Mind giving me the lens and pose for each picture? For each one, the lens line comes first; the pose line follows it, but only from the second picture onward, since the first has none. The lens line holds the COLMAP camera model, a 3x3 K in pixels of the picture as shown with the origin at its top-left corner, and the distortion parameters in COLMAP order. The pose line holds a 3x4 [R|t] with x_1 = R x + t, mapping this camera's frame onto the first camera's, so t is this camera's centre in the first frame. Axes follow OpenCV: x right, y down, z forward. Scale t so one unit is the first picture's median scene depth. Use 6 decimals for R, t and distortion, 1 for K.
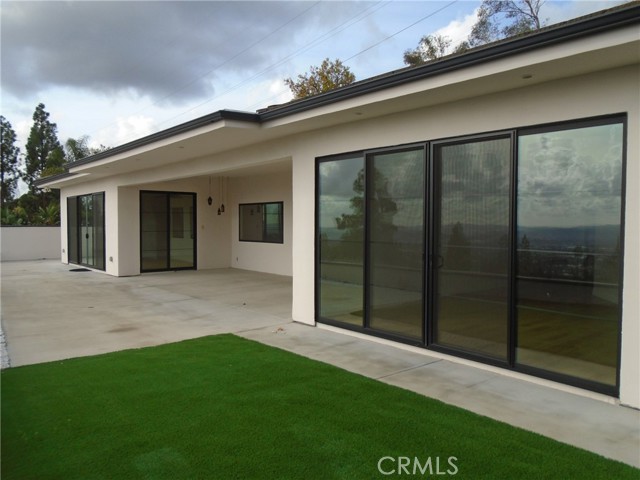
lens RADIAL K [[493.1, 0, 321.5], [0, 493.1, 236.7], [0, 0, 1]] dist [-0.008106, -0.002122]
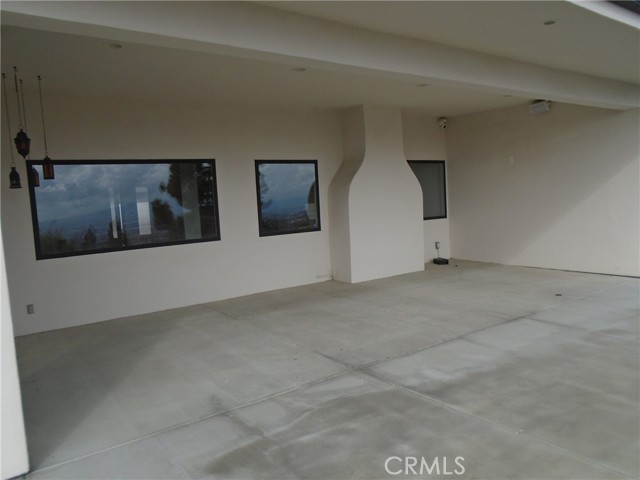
lens RADIAL K [[494.2, 0, 320.6], [0, 494.2, 258.4], [0, 0, 1]] dist [0.037852, -0.000782]
pose [[0.061701, -0.136111, 0.988770, -0.548985], [0.081449, 0.988040, 0.130928, -0.024756], [-0.994766, 0.072456, 0.072049, 0.781481]]
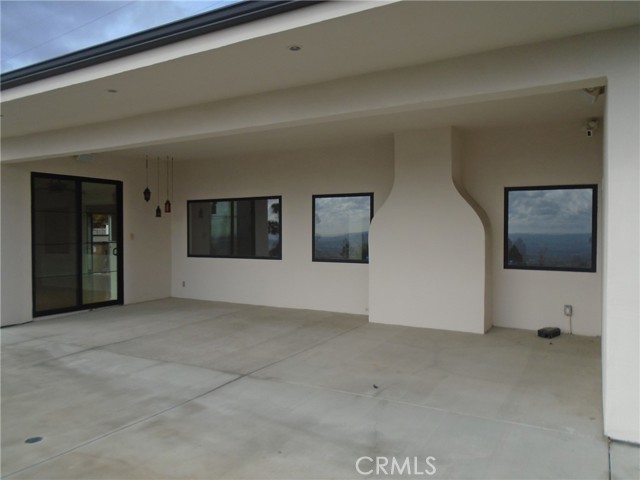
lens RADIAL K [[493.1, 0, 321.5], [0, 493.1, 236.7], [0, 0, 1]] dist [-0.008106, -0.002122]
pose [[0.937882, -0.010012, 0.346810, -0.234958], [0.016533, 0.999738, -0.015848, -0.004742], [-0.346560, 0.020597, 0.937802, 0.329432]]
